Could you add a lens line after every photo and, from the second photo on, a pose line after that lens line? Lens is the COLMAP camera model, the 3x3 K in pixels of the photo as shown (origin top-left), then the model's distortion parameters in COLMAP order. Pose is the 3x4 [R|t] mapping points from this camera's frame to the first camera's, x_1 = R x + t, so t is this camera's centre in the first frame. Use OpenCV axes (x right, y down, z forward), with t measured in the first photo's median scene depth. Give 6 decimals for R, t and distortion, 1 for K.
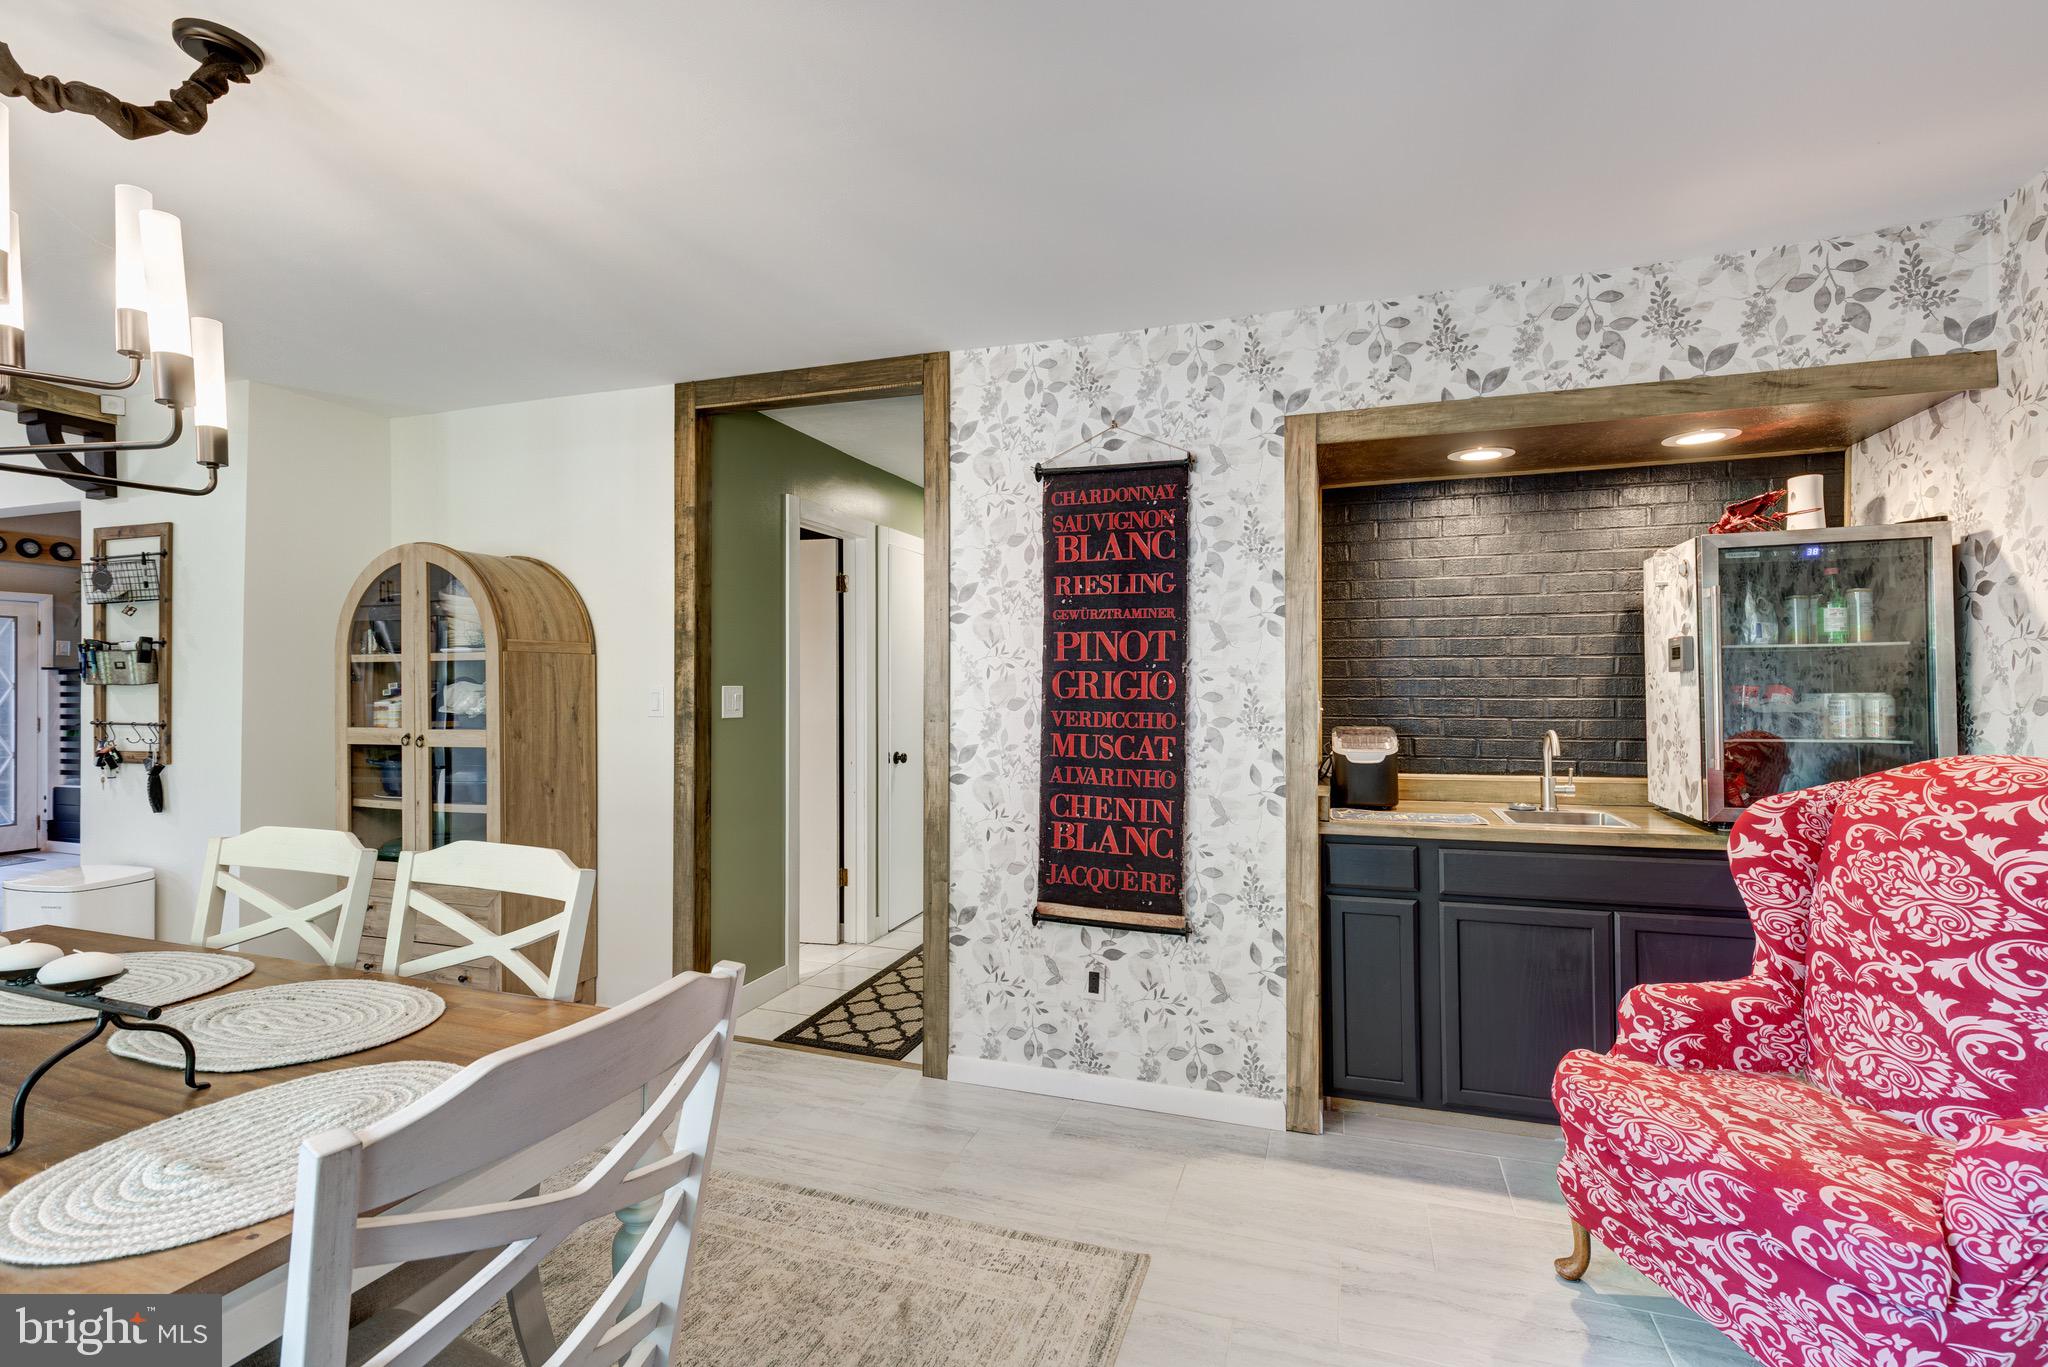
lens RADIAL K [[963.2, 0, 1028.0], [0, 963.2, 684.3], [0, 0, 1]] dist [0.000383, 0.000185]
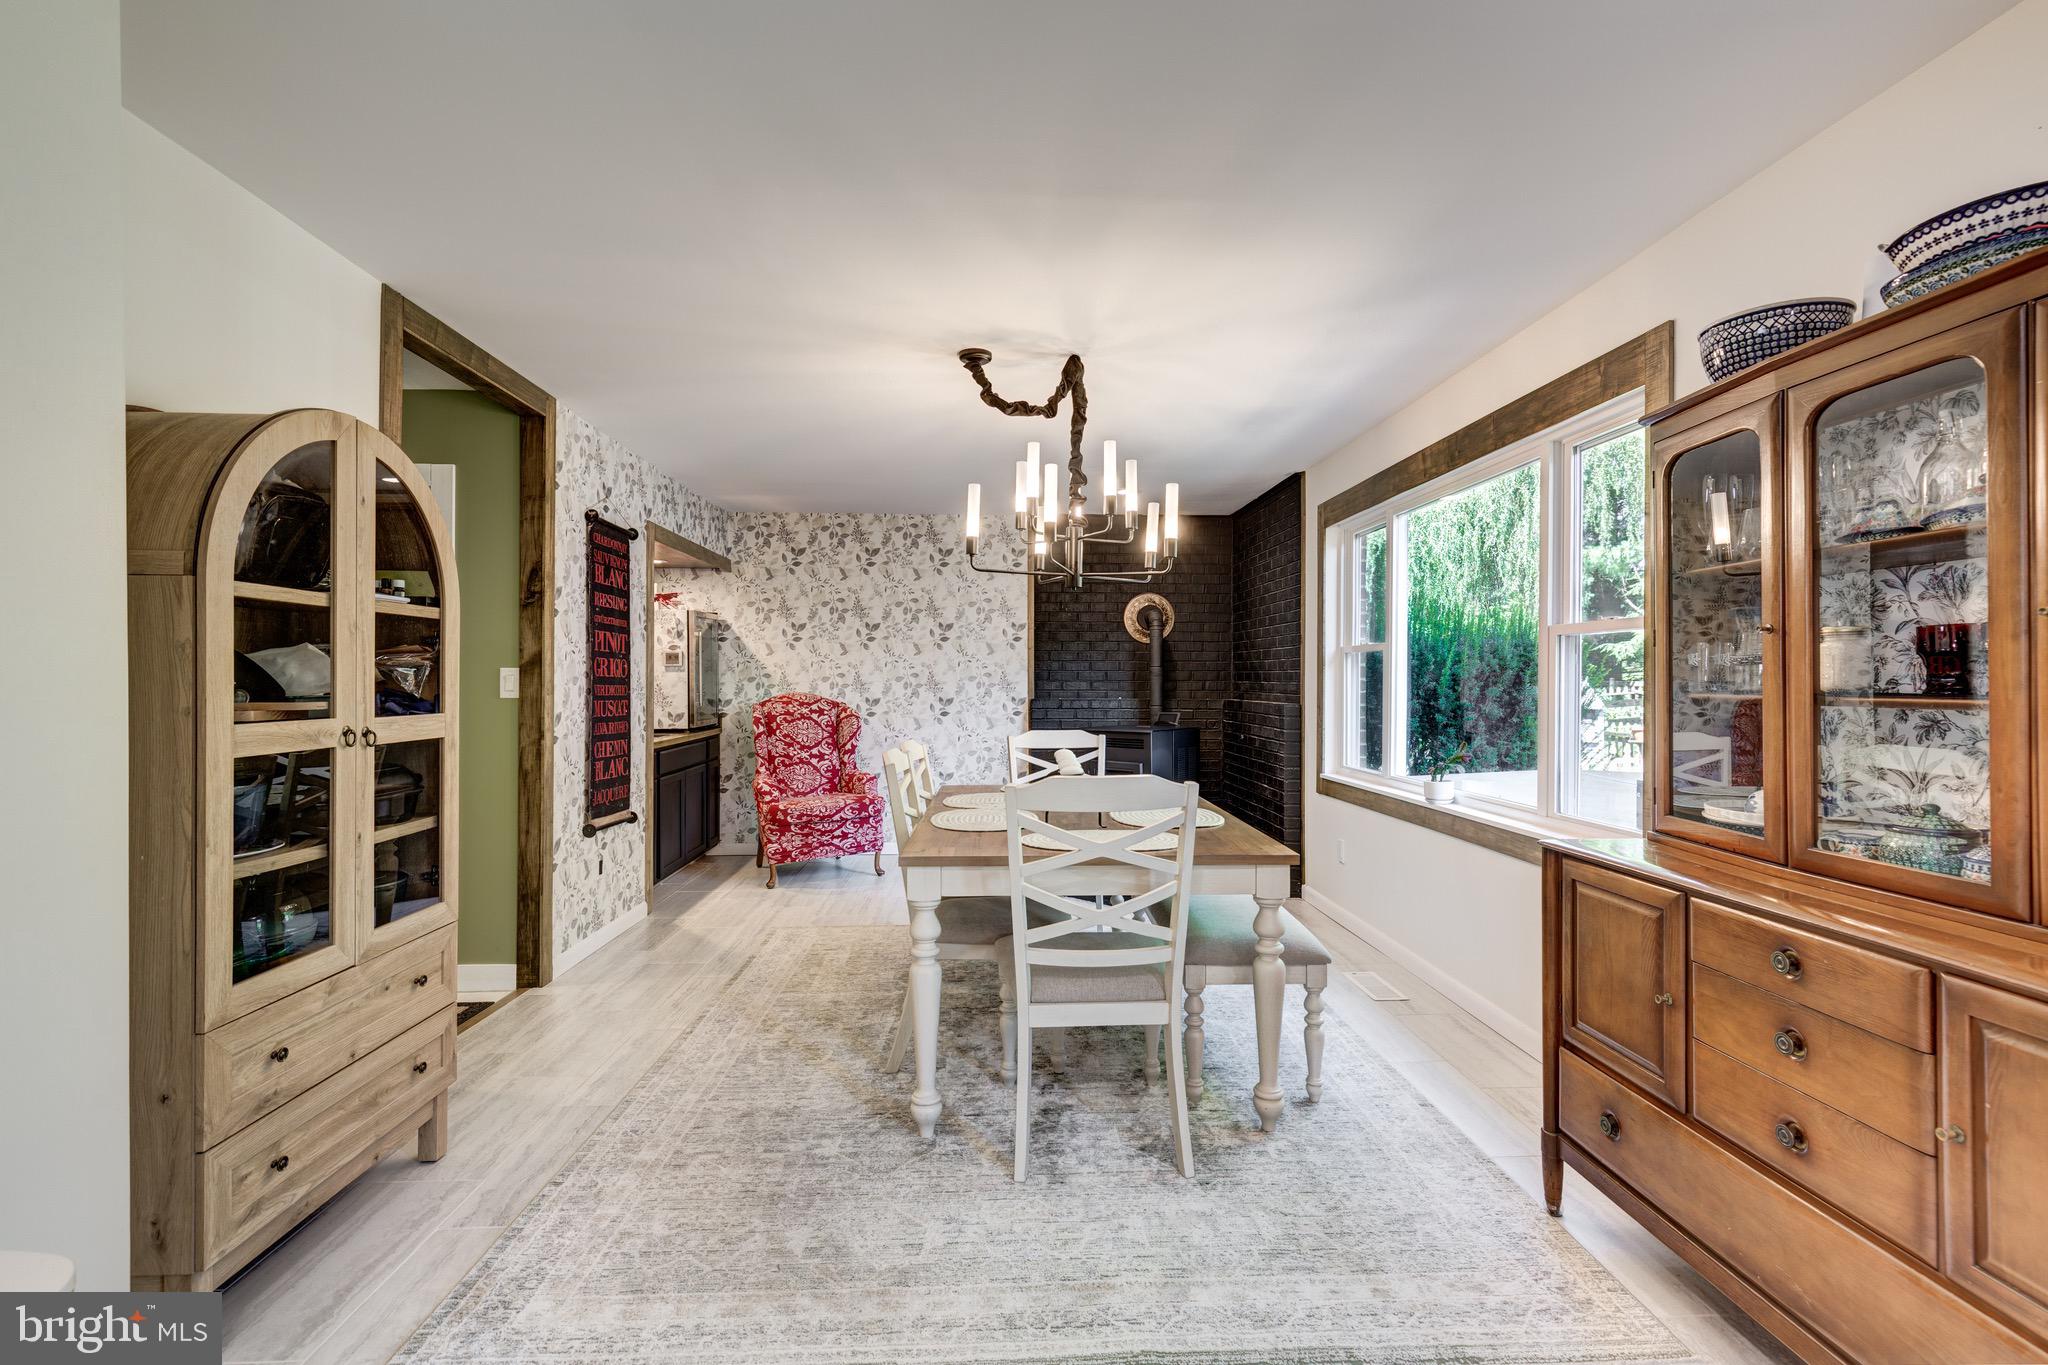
lens RADIAL K [[963.2, 0, 1023.4], [0, 963.2, 679.0], [0, 0, 1]] dist [0.000383, 0.000185]
pose [[-0.379043, 0.004349, 0.925369, -1.401268], [-0.003276, 0.999976, -0.006042, 0.023688], [-0.925373, -0.005322, -0.379020, 0.860336]]
